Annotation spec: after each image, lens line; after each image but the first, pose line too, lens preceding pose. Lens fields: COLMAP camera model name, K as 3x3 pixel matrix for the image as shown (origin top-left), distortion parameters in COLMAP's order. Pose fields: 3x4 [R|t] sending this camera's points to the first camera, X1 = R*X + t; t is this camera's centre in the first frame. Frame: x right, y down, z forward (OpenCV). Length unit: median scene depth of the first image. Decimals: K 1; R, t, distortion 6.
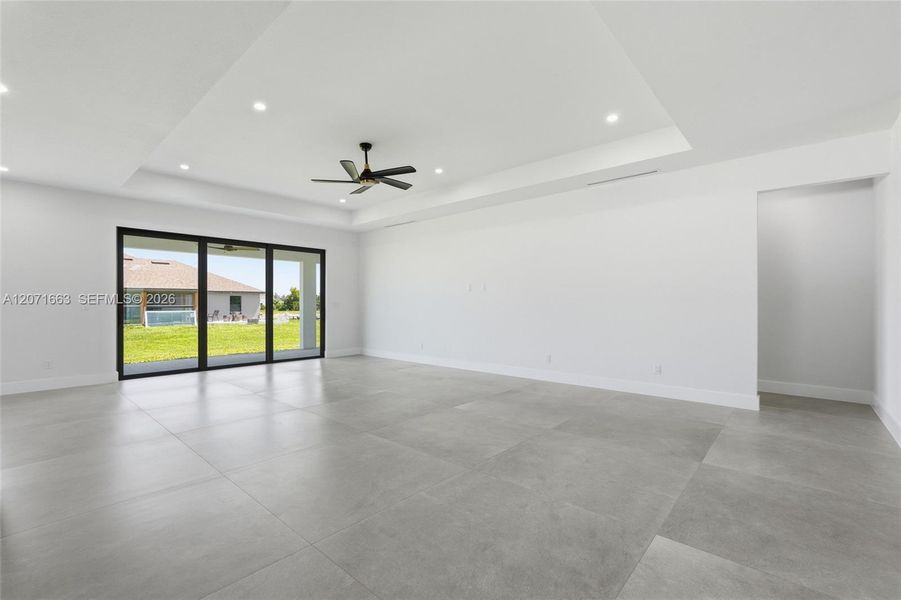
lens RADIAL K [[396.7, 0, 449.2], [0, 396.7, 303.5], [0, 0, 1]] dist [-0.010190, -0.000055]
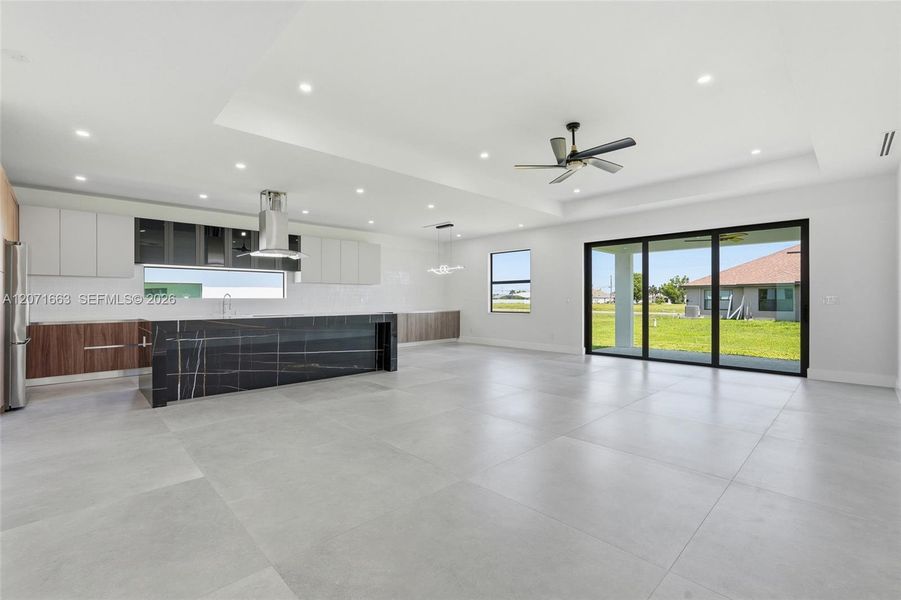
lens RADIAL K [[396.7, 0, 449.2], [0, 396.7, 303.5], [0, 0, 1]] dist [-0.010190, -0.000055]
pose [[-0.082963, 0.012411, -0.996475, 0.469914], [0.002395, 0.999922, 0.012255, -0.000548], [0.996550, -0.001370, -0.082986, 0.513135]]
